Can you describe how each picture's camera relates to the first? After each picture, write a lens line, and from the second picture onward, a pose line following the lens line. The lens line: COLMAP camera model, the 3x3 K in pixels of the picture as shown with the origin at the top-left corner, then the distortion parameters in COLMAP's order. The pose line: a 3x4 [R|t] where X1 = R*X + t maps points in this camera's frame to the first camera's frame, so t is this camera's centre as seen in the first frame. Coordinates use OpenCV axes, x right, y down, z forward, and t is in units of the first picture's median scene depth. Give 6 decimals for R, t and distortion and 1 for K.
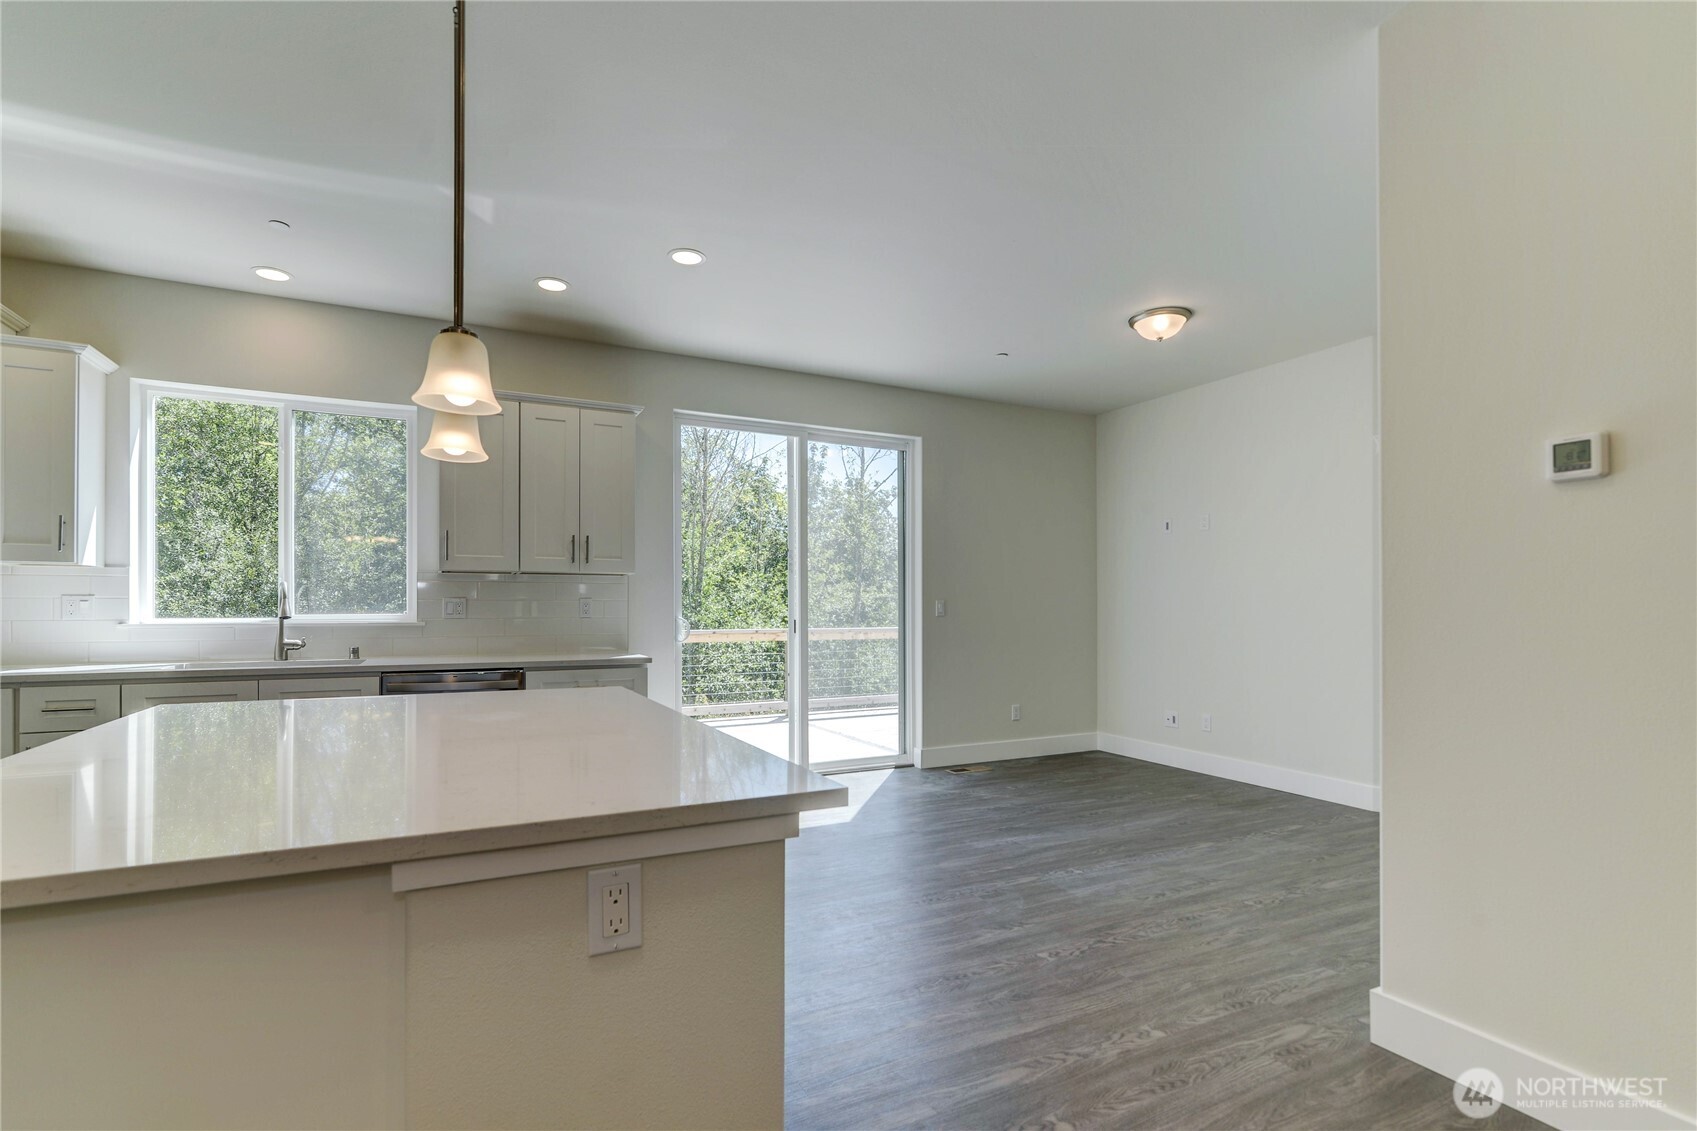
lens RADIAL K [[778.3, 0, 836.9], [0, 778.3, 590.7], [0, 0, 1]] dist [0.000635, -0.000110]
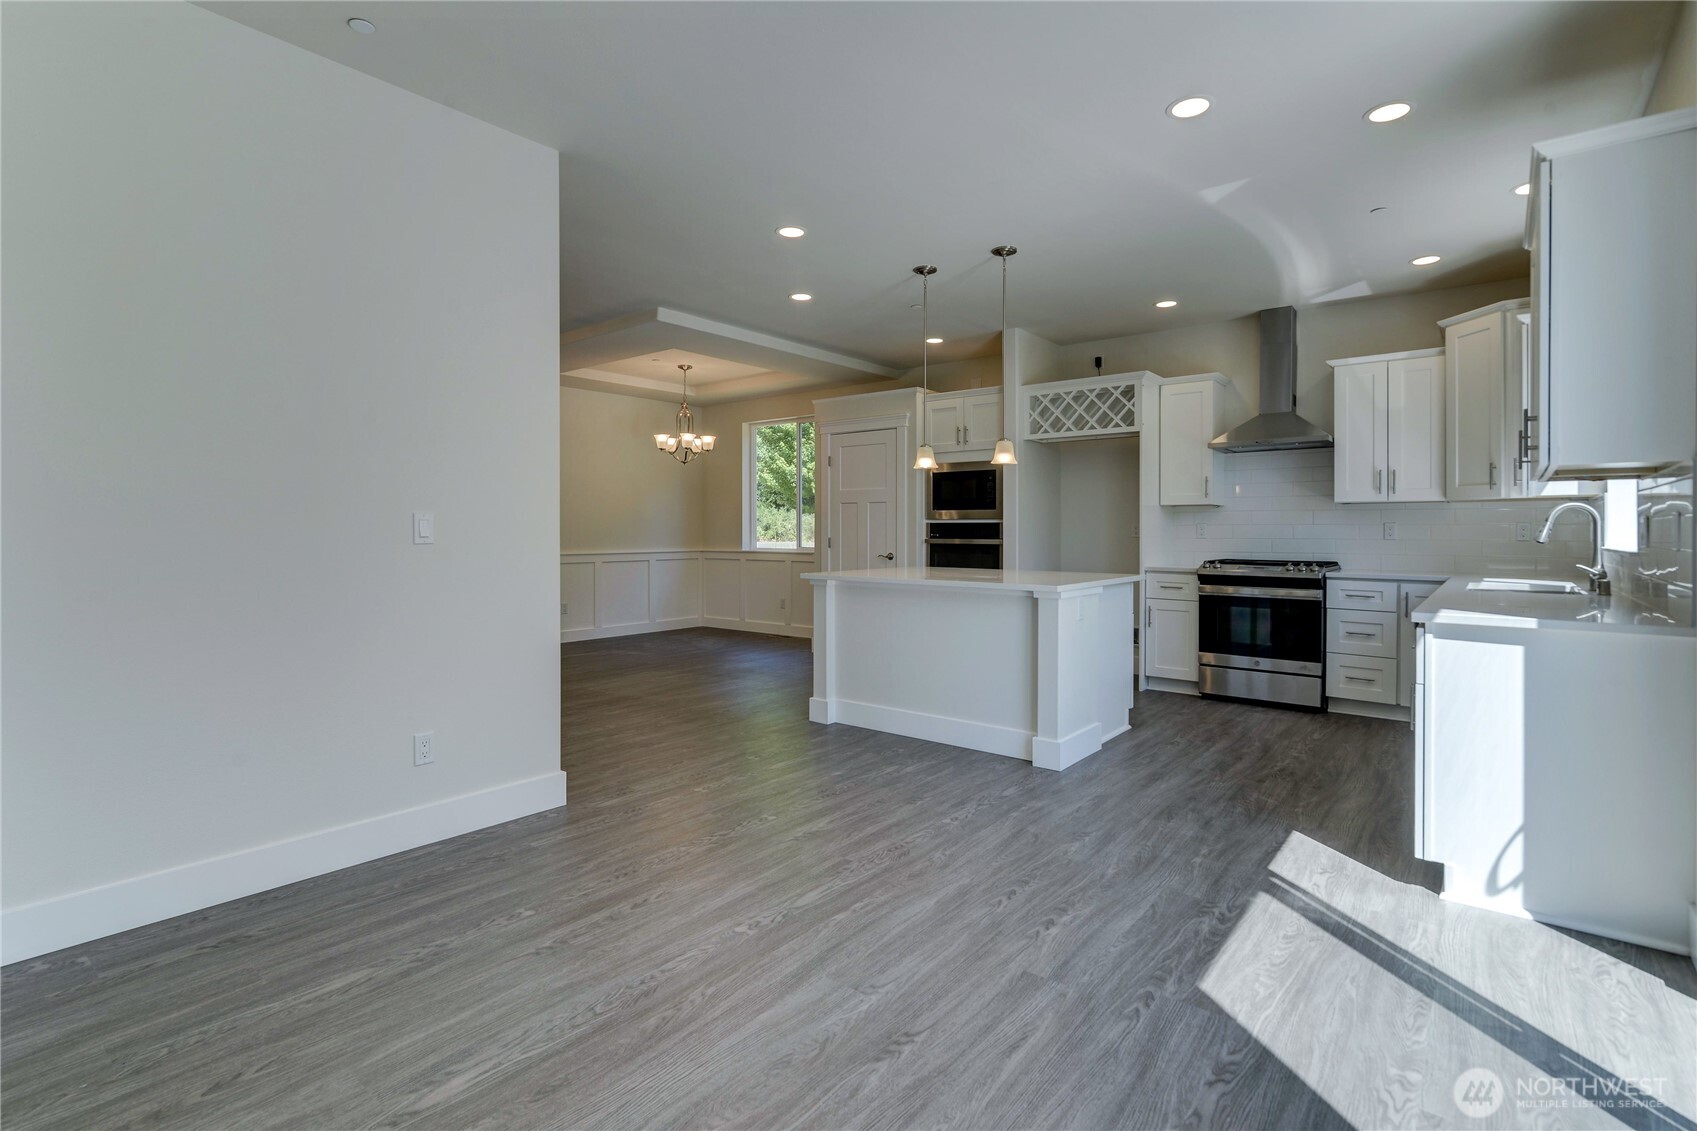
lens RADIAL K [[803.4, 0, 869.7], [0, 803.4, 529.5], [0, 0, 1]] dist [-0.005886, 0.000086]
pose [[-0.901578, -0.001692, -0.432614, 0.432916], [0.008613, 0.999724, -0.021859, 0.031595], [0.432532, -0.023433, -0.901314, 1.425691]]
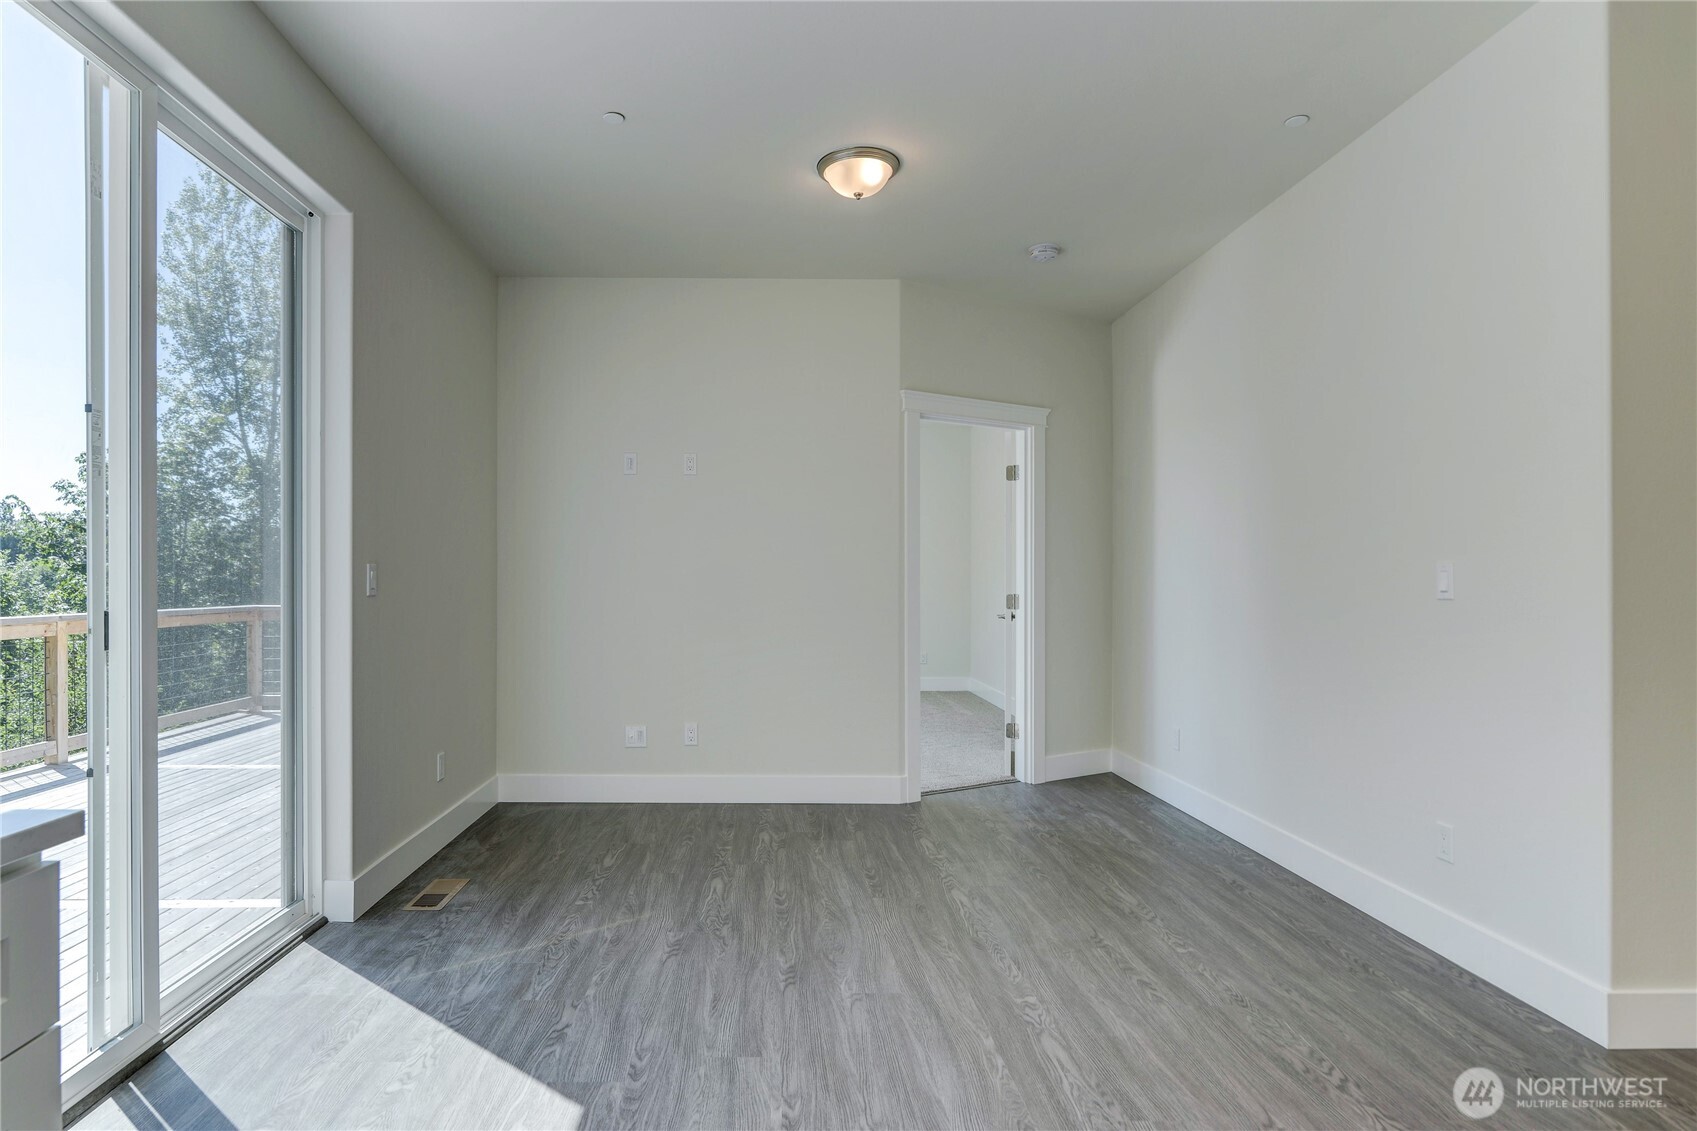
lens RADIAL K [[913.5, 0, 768.1], [0, 913.5, 606.3], [0, 0, 1]] dist [-0.001793, -0.000181]
pose [[0.442741, -0.022164, 0.896376, -0.380840], [-0.022849, 0.999091, 0.035989, 0.015794], [-0.896358, -0.036415, 0.441832, 0.746661]]
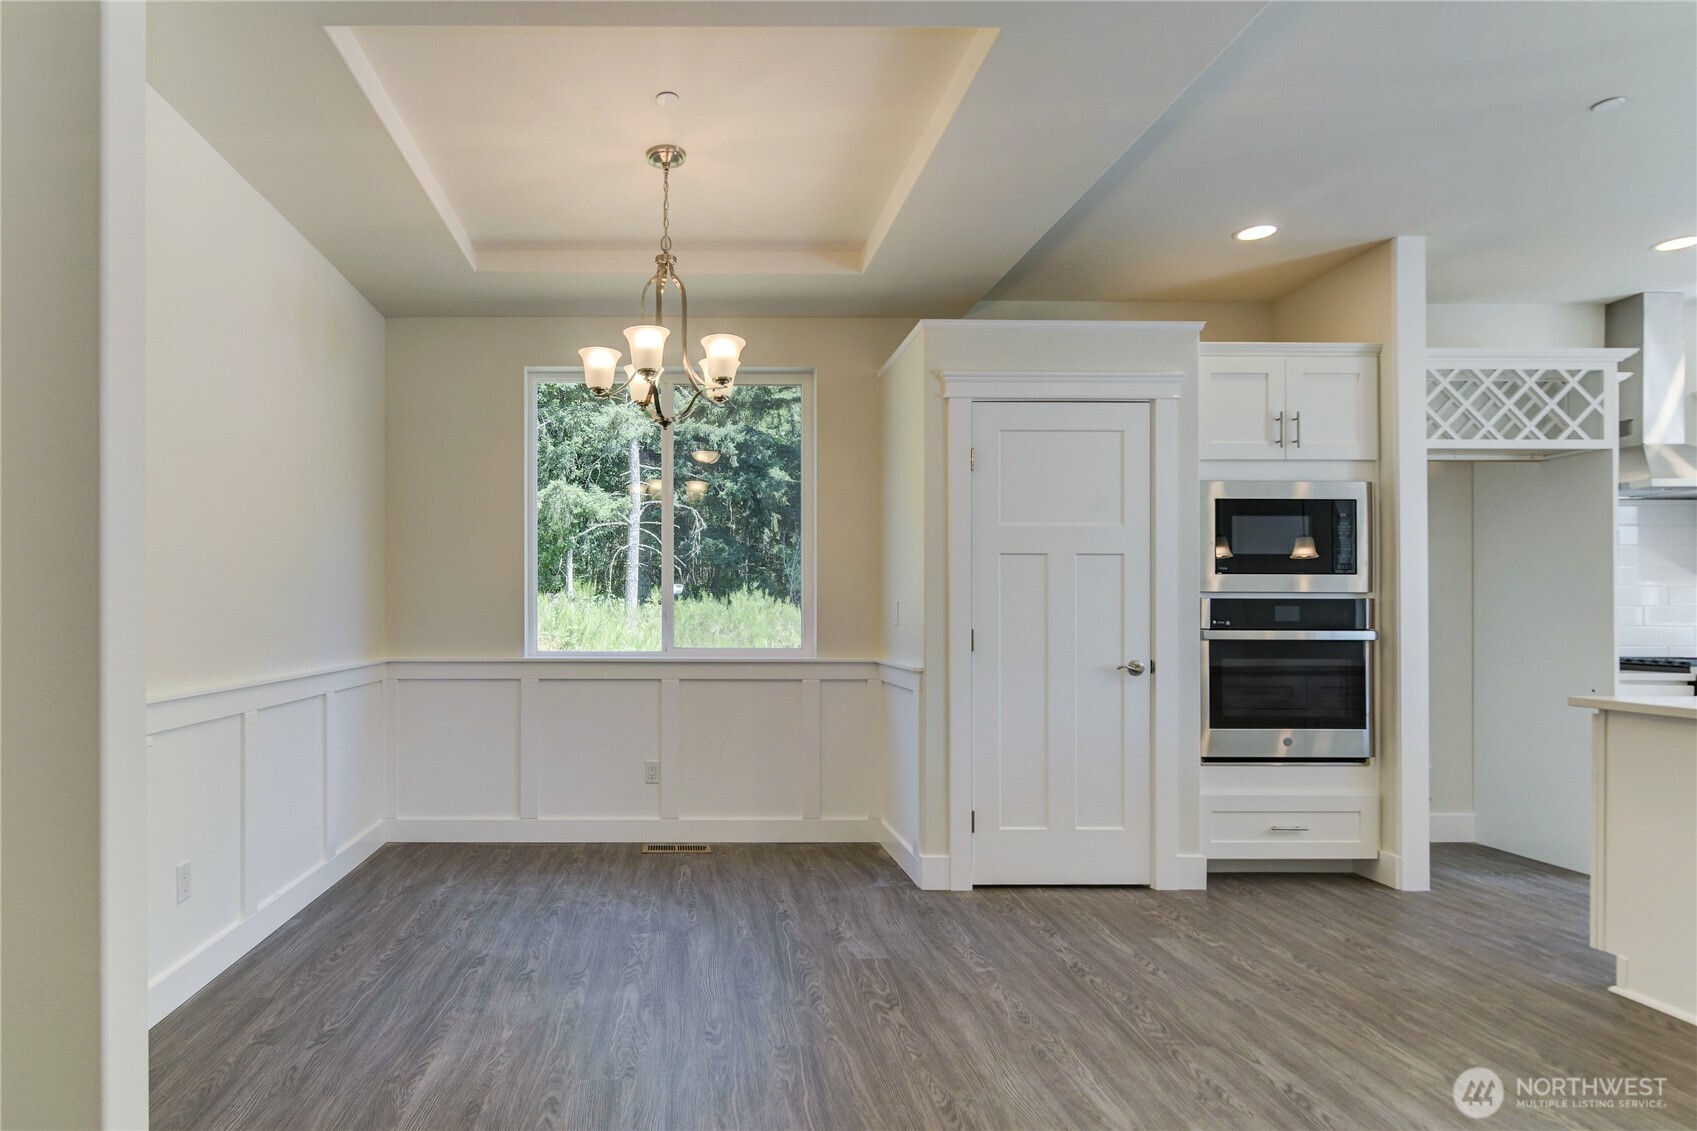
lens RADIAL K [[892.5, 0, 680.1], [0, 892.5, 609.6], [0, 0, 1]] dist [-0.000028, -0.000386]
pose [[-0.441429, -0.002703, -0.897292, 0.680864], [0.018622, 0.999752, -0.012173, -0.006834], [0.897103, -0.022083, -0.441269, -0.164735]]
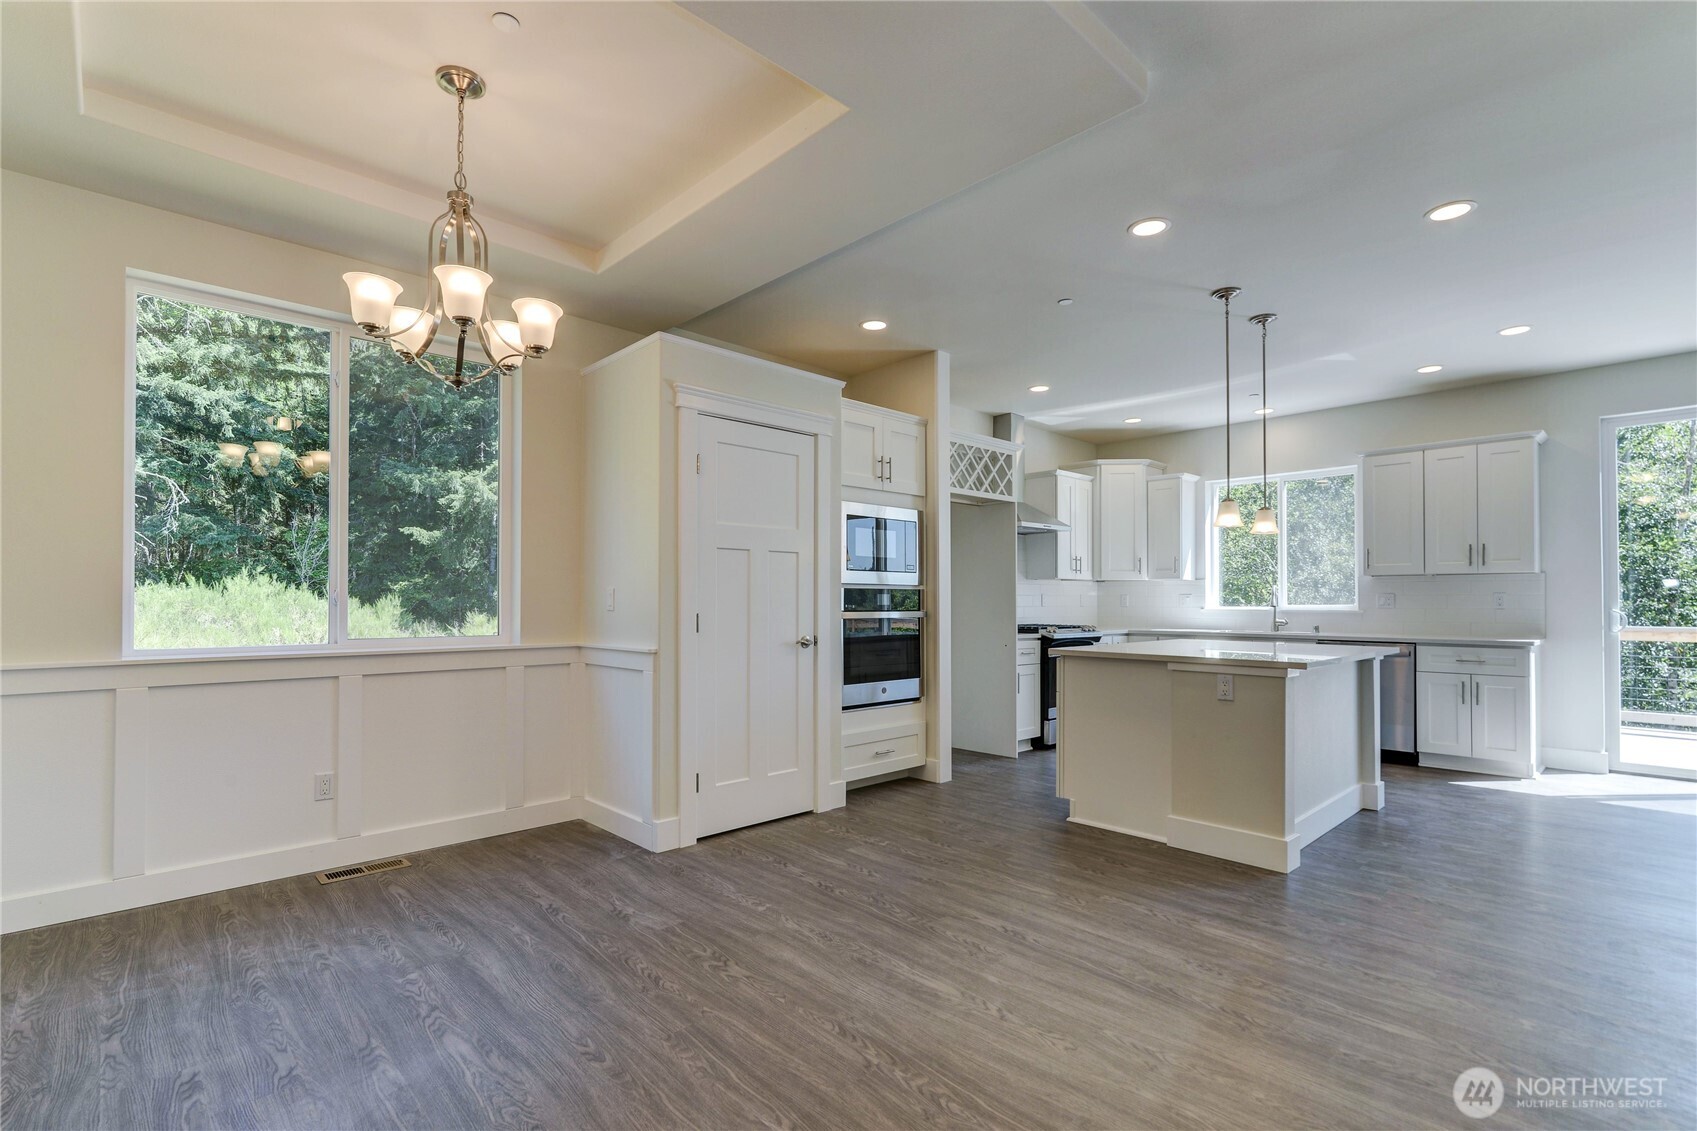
lens RADIAL K [[778.3, 0, 836.9], [0, 778.3, 590.7], [0, 0, 1]] dist [0.000635, -0.000110]
pose [[0.285436, -0.010859, -0.958336, 0.642972], [0.020016, 0.999785, -0.005367, -0.010525], [0.958189, -0.017650, 0.285592, -0.408571]]
